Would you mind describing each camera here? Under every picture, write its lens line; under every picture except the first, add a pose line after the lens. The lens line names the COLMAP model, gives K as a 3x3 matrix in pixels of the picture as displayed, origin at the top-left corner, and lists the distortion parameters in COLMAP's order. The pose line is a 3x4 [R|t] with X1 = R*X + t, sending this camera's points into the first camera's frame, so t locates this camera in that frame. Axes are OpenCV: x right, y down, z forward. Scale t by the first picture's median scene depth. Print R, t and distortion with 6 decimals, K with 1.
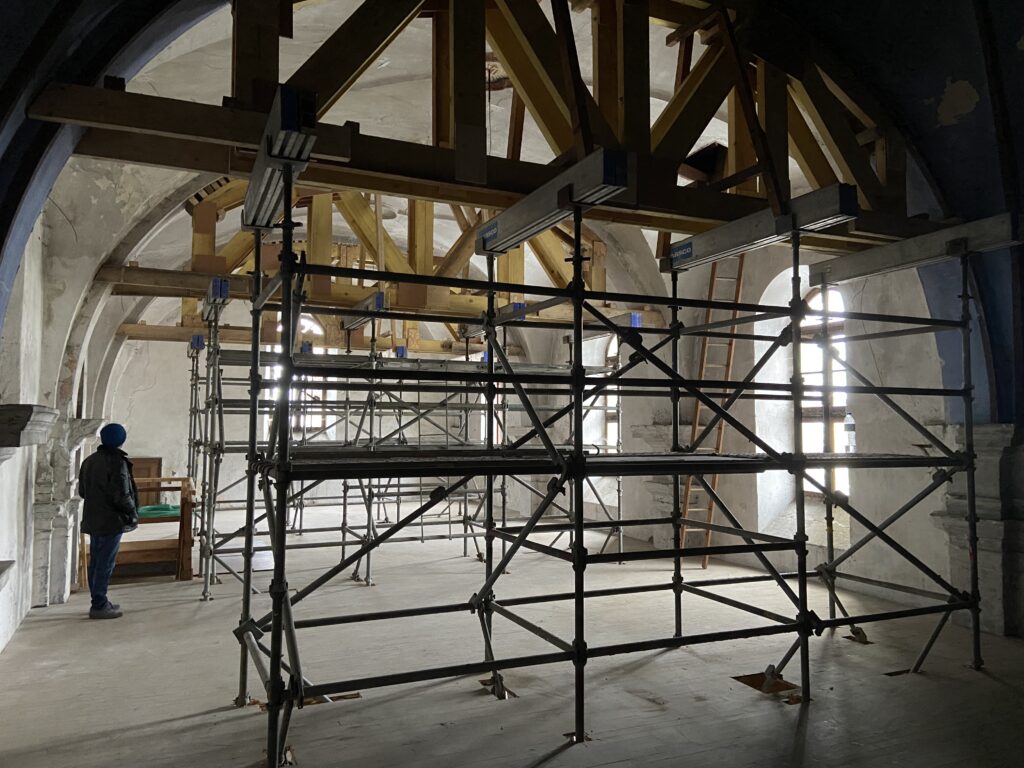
lens RADIAL K [[775.4, 0, 513.8], [0, 775.4, 380.8], [0, 0, 1]] dist [0.031649, -0.004117]
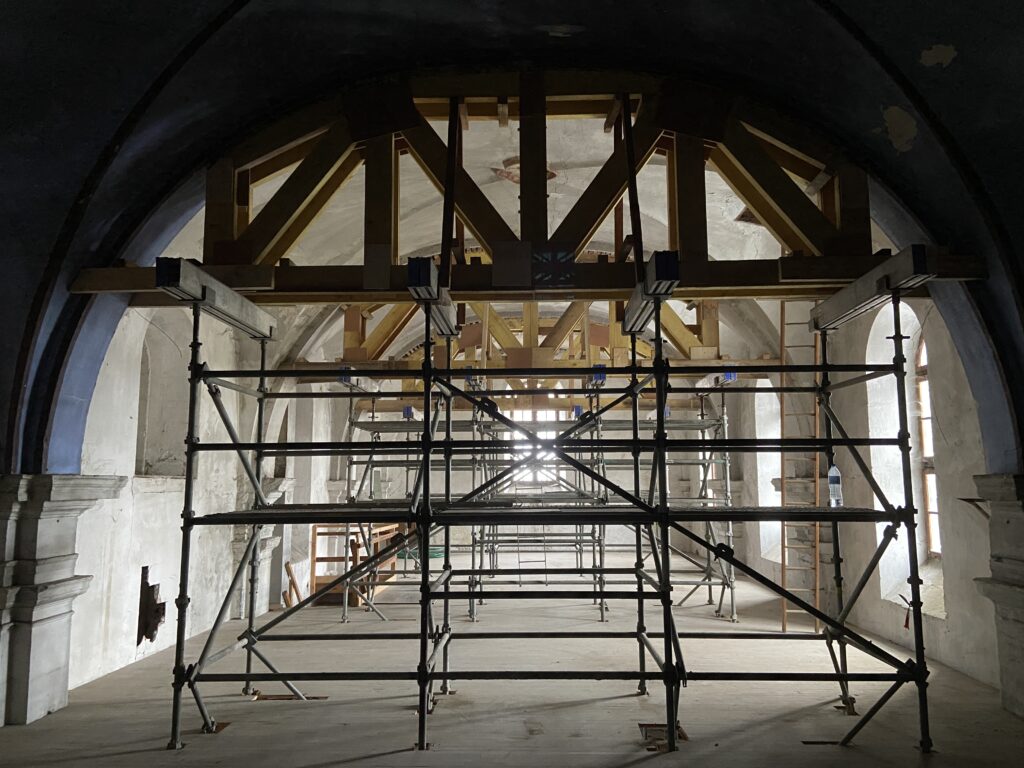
lens RADIAL K [[775.4, 0, 515.6], [0, 775.4, 386.7], [0, 0, 1]] dist [0.031649, -0.004117]
pose [[0.899046, -0.062838, -0.433321, 0.505109], [0.036655, 0.996976, -0.068526, -0.002030], [0.436316, 0.045725, 0.898631, -0.021371]]
